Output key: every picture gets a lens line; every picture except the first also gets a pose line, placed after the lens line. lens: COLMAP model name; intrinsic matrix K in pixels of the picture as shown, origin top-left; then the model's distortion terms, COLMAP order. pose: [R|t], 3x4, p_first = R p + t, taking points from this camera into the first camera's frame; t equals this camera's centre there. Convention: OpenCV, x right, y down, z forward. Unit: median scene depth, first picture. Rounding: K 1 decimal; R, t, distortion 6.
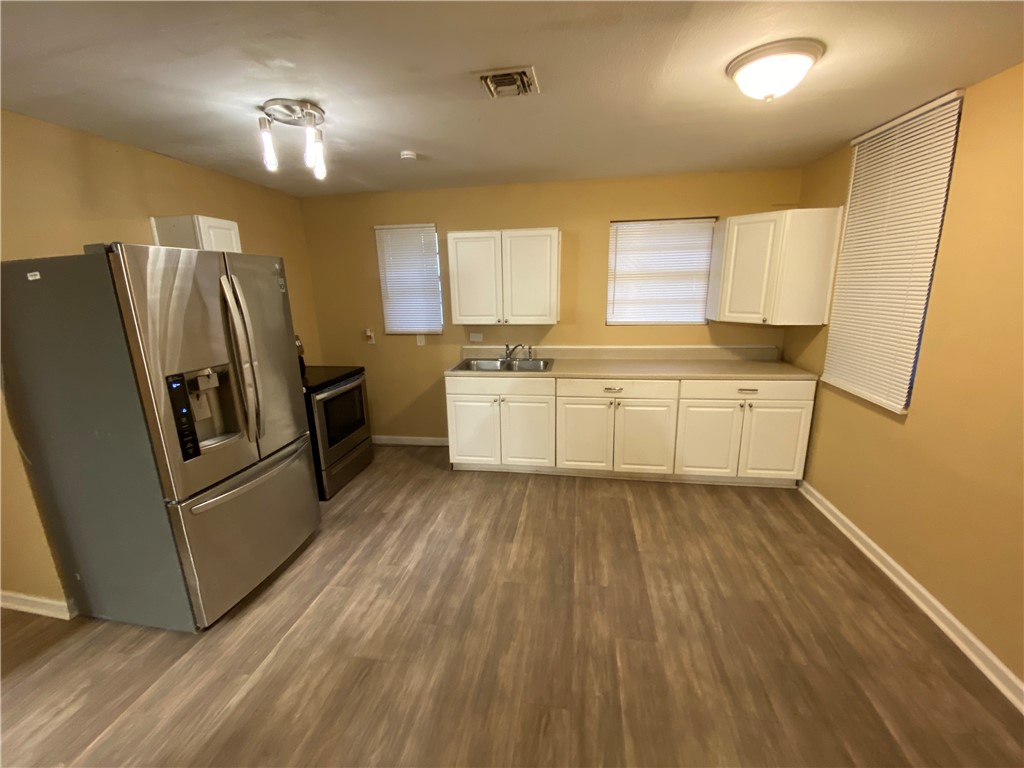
lens RADIAL K [[407.8, 0, 509.1], [0, 407.8, 378.5], [0, 0, 1]] dist [-0.006287, -0.004570]
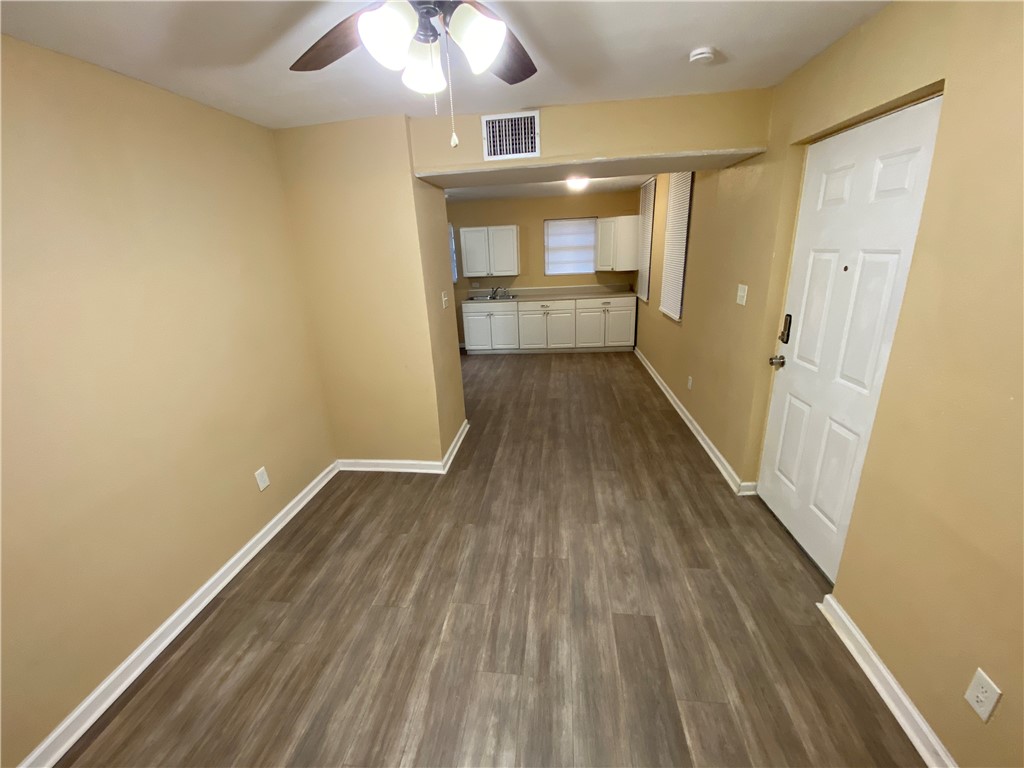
lens RADIAL K [[407.8, 0, 498.3], [0, 407.8, 388.9], [0, 0, 1]] dist [-0.006287, -0.004570]
pose [[0.999449, -0.028862, 0.016361, -0.028608], [0.027164, 0.995018, 0.095920, 0.259091], [-0.019048, -0.095423, 0.995255, -1.173257]]
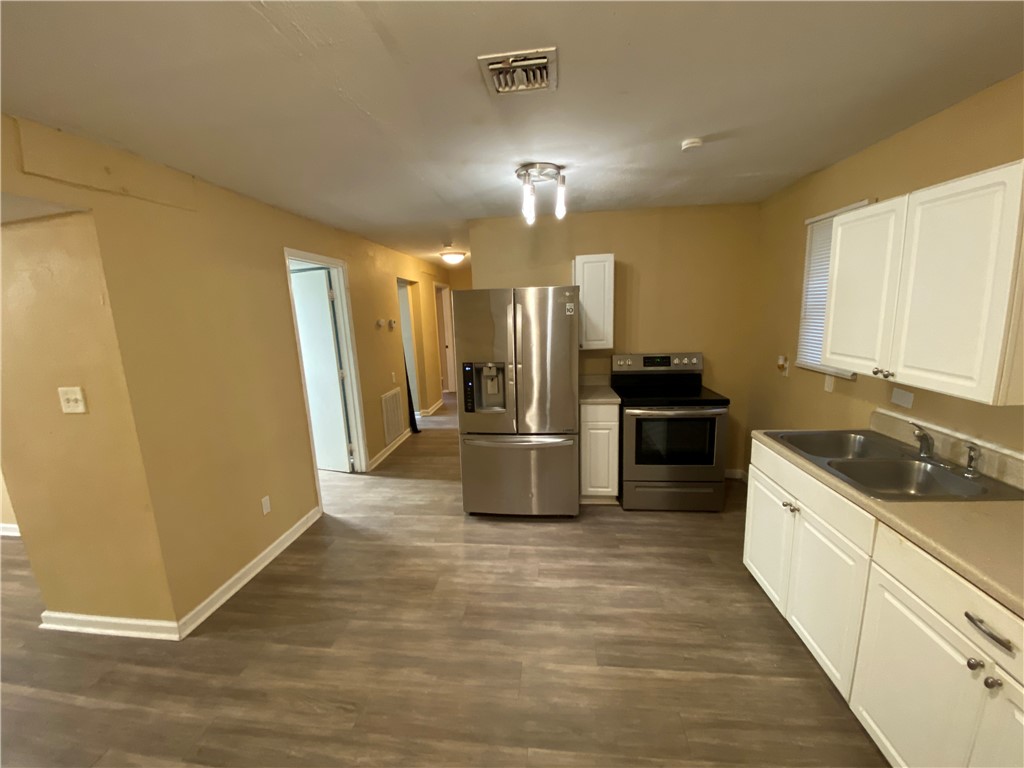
lens RADIAL K [[407.8, 0, 505.1], [0, 407.8, 379.7], [0, 0, 1]] dist [-0.006287, -0.004570]
pose [[0.064044, 0.194703, -0.978769, 0.540279], [-0.189222, 0.965360, 0.179654, -0.168335], [0.979844, 0.173699, 0.098668, 0.597206]]
